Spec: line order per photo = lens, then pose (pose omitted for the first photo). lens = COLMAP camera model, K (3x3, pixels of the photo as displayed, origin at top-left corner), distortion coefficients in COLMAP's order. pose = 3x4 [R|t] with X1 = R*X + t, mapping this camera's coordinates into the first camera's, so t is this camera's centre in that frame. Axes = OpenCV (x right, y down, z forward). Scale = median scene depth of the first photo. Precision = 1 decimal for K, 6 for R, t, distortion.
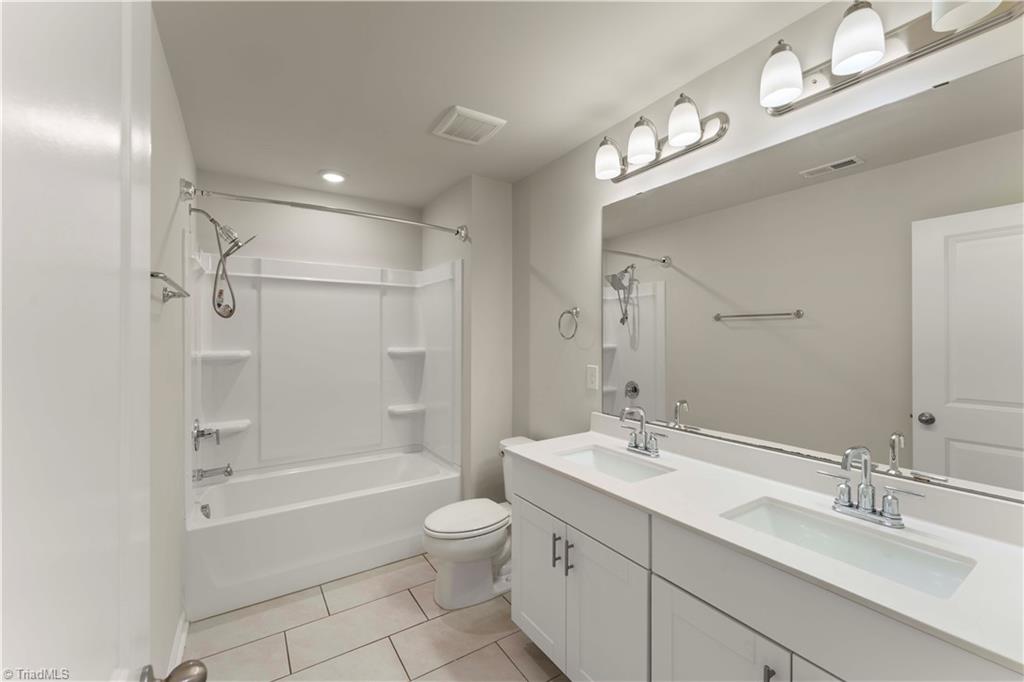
lens RADIAL K [[414.9, 0, 507.8], [0, 414.9, 337.8], [0, 0, 1]] dist [-0.000910, -0.000415]
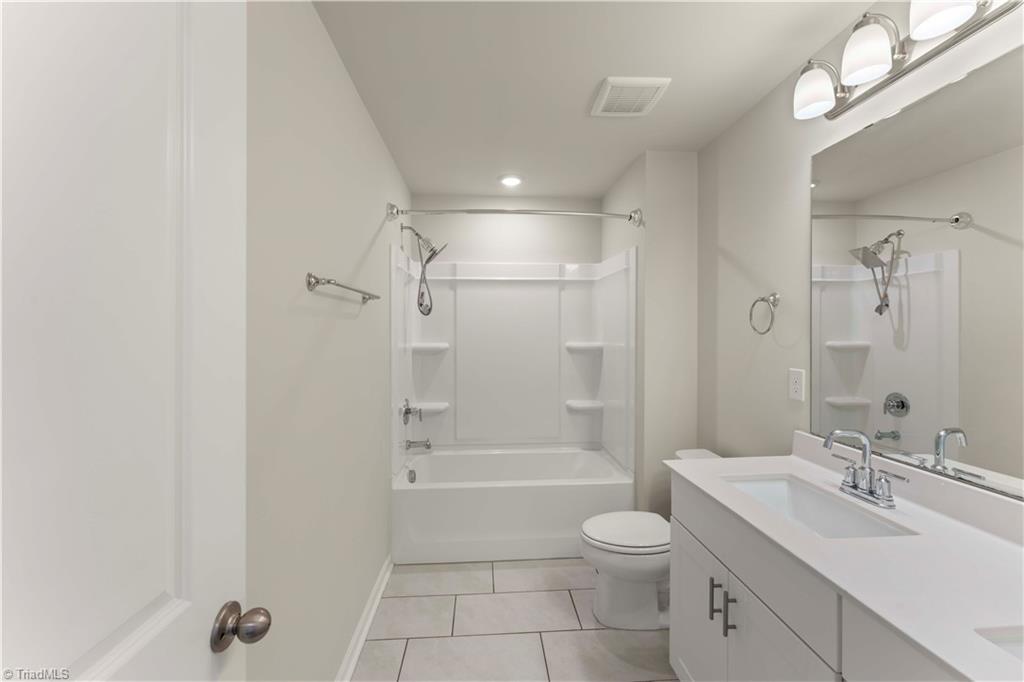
lens RADIAL K [[414.9, 0, 508.4], [0, 414.9, 334.4], [0, 0, 1]] dist [-0.000910, -0.000415]
pose [[0.875693, 0.002607, -0.482861, 0.103712], [-0.000357, 0.999989, 0.004752, 0.000461], [0.482868, -0.003989, 0.875684, 0.078816]]
